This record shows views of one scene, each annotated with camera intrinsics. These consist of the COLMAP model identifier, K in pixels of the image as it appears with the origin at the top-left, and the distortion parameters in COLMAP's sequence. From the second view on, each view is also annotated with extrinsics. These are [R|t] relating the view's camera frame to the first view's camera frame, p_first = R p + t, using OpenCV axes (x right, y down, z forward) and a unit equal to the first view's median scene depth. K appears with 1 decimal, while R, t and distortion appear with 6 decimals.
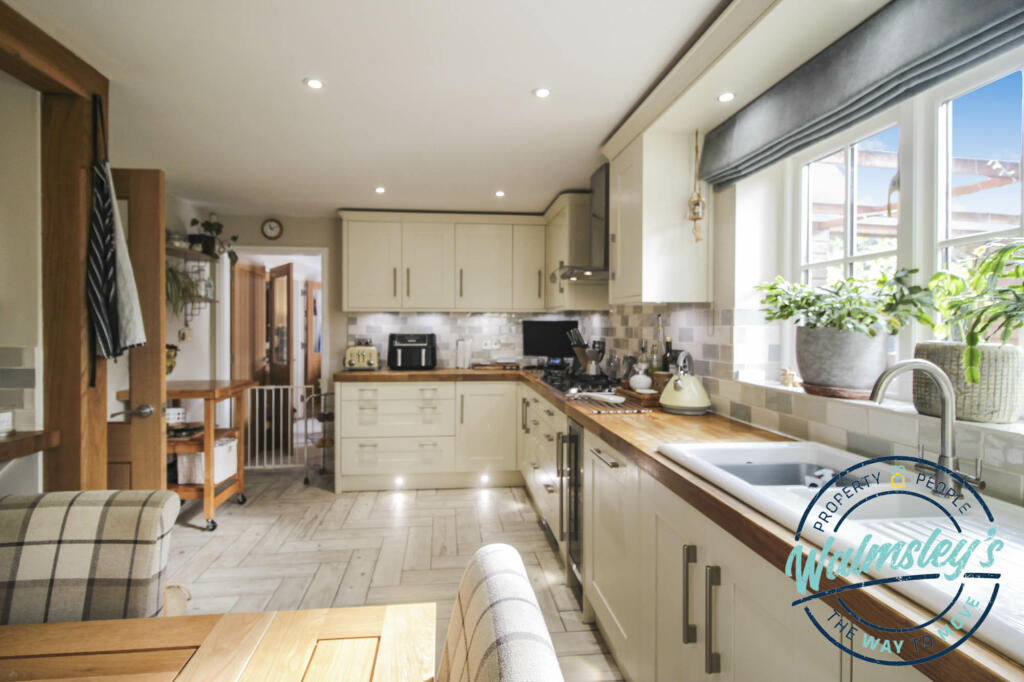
lens RADIAL K [[486.6, 0, 511.8], [0, 486.6, 333.1], [0, 0, 1]] dist [-0.003990, -0.000382]
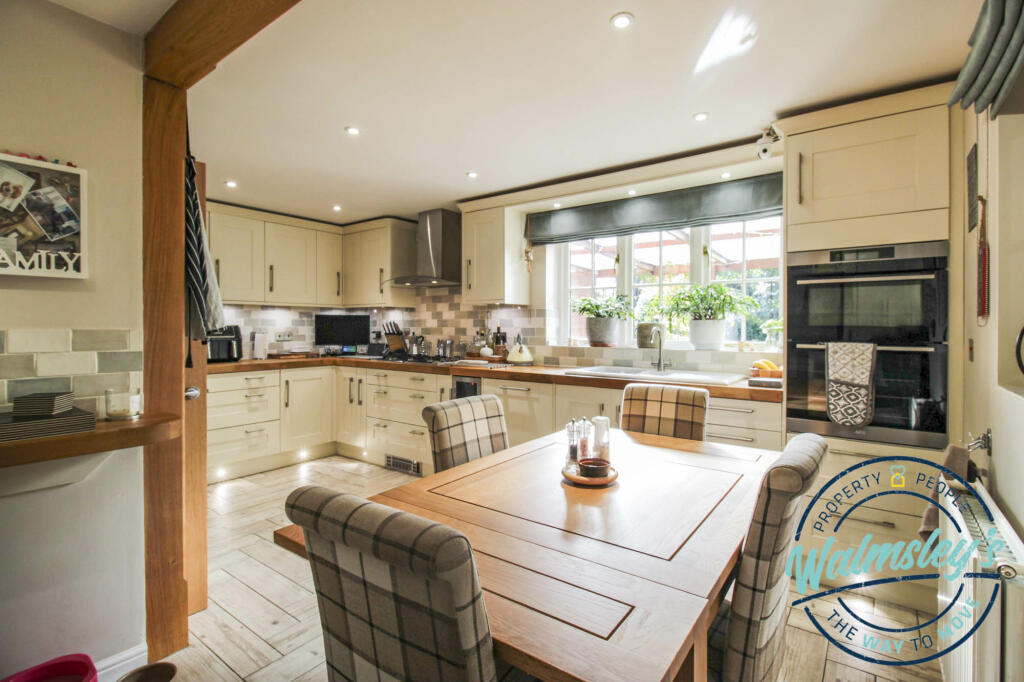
lens RADIAL K [[486.6, 0, 511.6], [0, 486.6, 335.3], [0, 0, 1]] dist [-0.003990, -0.000382]
pose [[0.676583, -0.015535, 0.736203, -0.566592], [0.010969, 0.999879, 0.011019, 0.017332], [-0.736285, 0.000621, 0.676671, -0.115504]]
